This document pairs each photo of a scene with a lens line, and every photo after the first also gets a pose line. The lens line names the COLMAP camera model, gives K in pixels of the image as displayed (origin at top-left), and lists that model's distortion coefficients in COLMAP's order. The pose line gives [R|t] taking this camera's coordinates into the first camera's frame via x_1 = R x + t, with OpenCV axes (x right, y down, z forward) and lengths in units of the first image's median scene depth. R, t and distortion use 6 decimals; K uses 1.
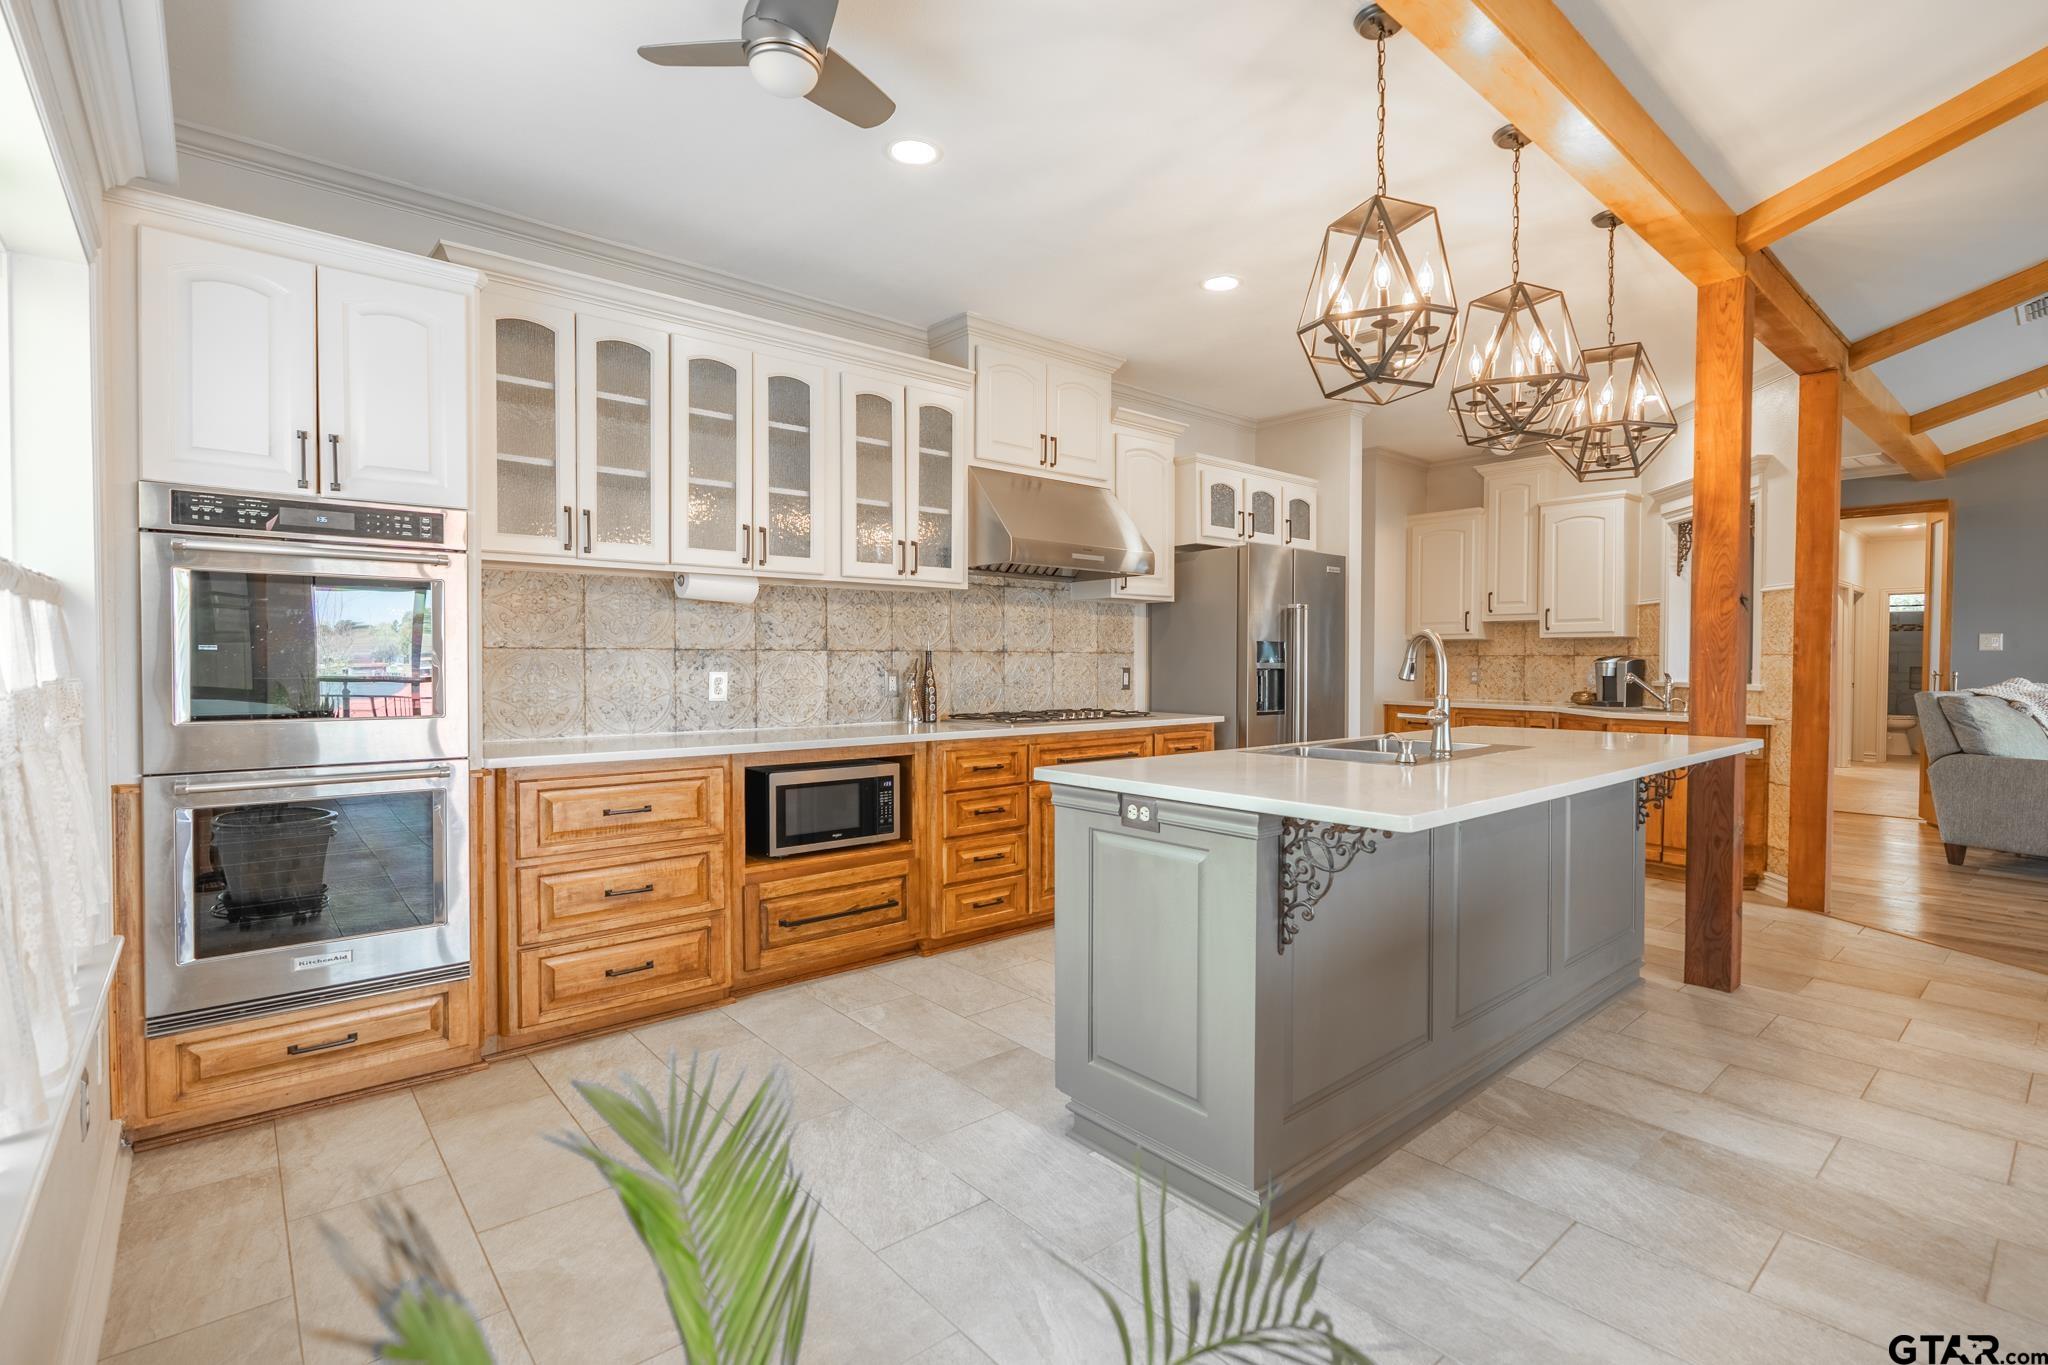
lens RADIAL K [[943.8, 0, 1024.6], [0, 943.8, 673.8], [0, 0, 1]] dist [-0.011909, 0.003067]
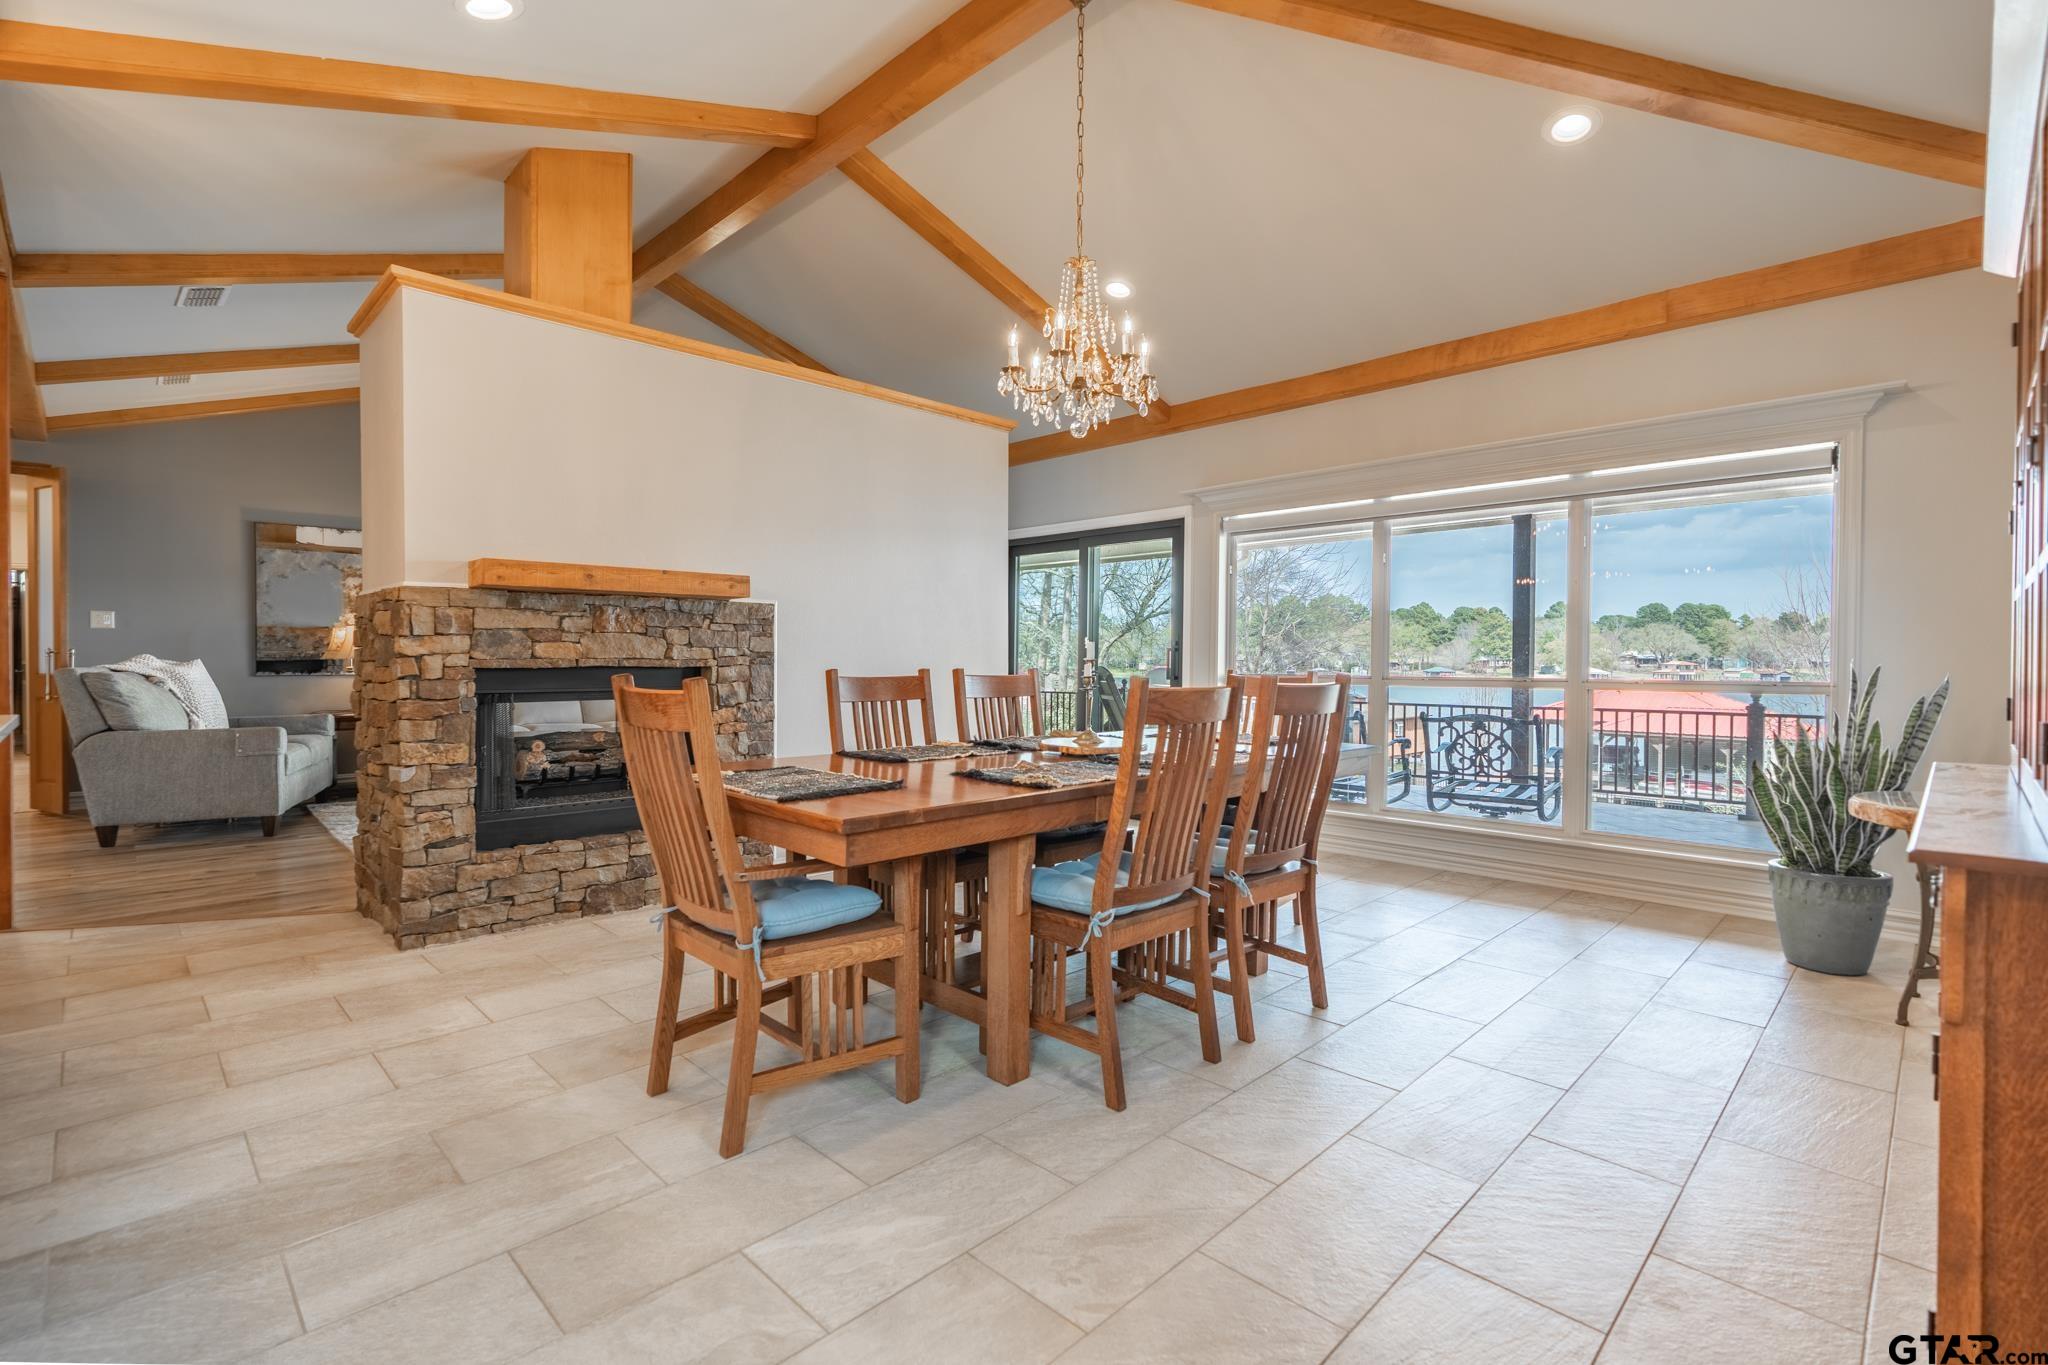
lens RADIAL K [[943.8, 0, 1018.0], [0, 943.8, 676.5], [0, 0, 1]] dist [-0.011909, 0.003067]
pose [[-0.088252, -0.020357, 0.995890, -0.048241], [0.013157, 0.999680, 0.021600, 0.024138], [-0.996011, 0.015009, -0.087956, 0.178830]]
